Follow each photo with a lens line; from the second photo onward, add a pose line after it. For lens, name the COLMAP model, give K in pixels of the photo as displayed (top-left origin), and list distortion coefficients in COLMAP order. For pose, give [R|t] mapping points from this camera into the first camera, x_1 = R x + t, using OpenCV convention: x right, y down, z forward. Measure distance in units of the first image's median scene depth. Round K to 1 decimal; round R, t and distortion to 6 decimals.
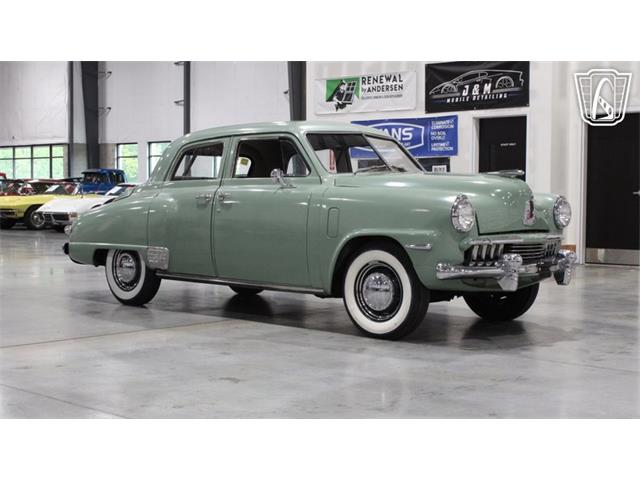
lens RADIAL K [[973.0, 0, 320.0], [0, 973.0, 240.0], [0, 0, 1]] dist [-0.009574, -0.001444]
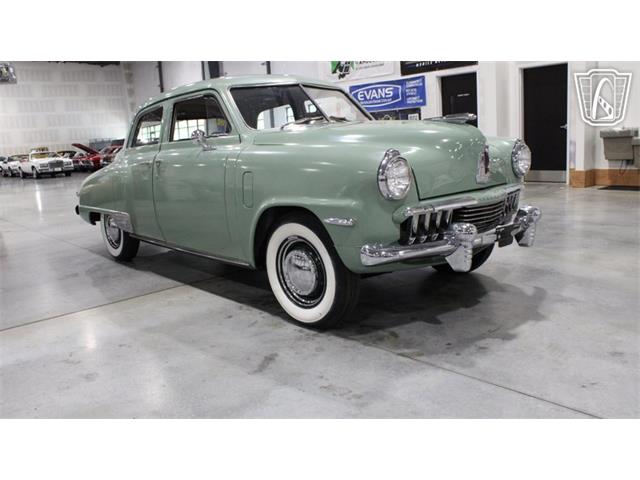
lens RADIAL K [[519.4, 0, 320.0], [0, 519.4, 240.0], [0, 0, 1]] dist [-0.118400, 0.002952]
pose [[0.994195, -0.048775, -0.095899, 0.104573], [0.062661, 0.987063, 0.147581, -0.033315], [0.087460, -0.152734, 0.984390, 0.499587]]
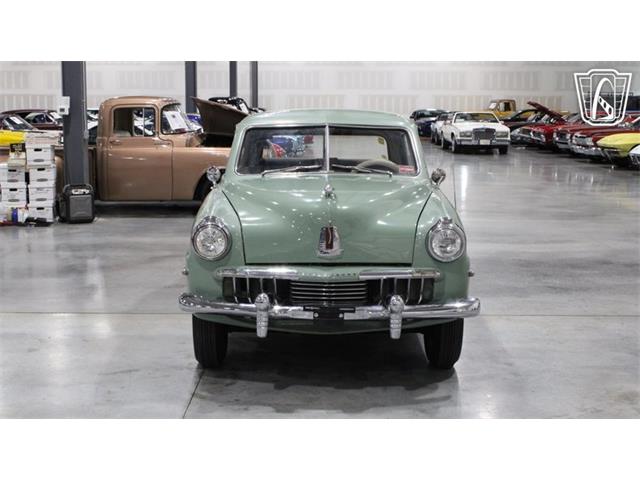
lens RADIAL K [[973.0, 0, 320.0], [0, 973.0, 240.0], [0, 0, 1]] dist [-0.009574, -0.001444]
pose [[0.671184, 0.095195, -0.735153, 0.697349], [-0.031865, 0.994509, 0.099686, -0.094412], [0.740606, -0.043482, 0.670531, 0.414612]]
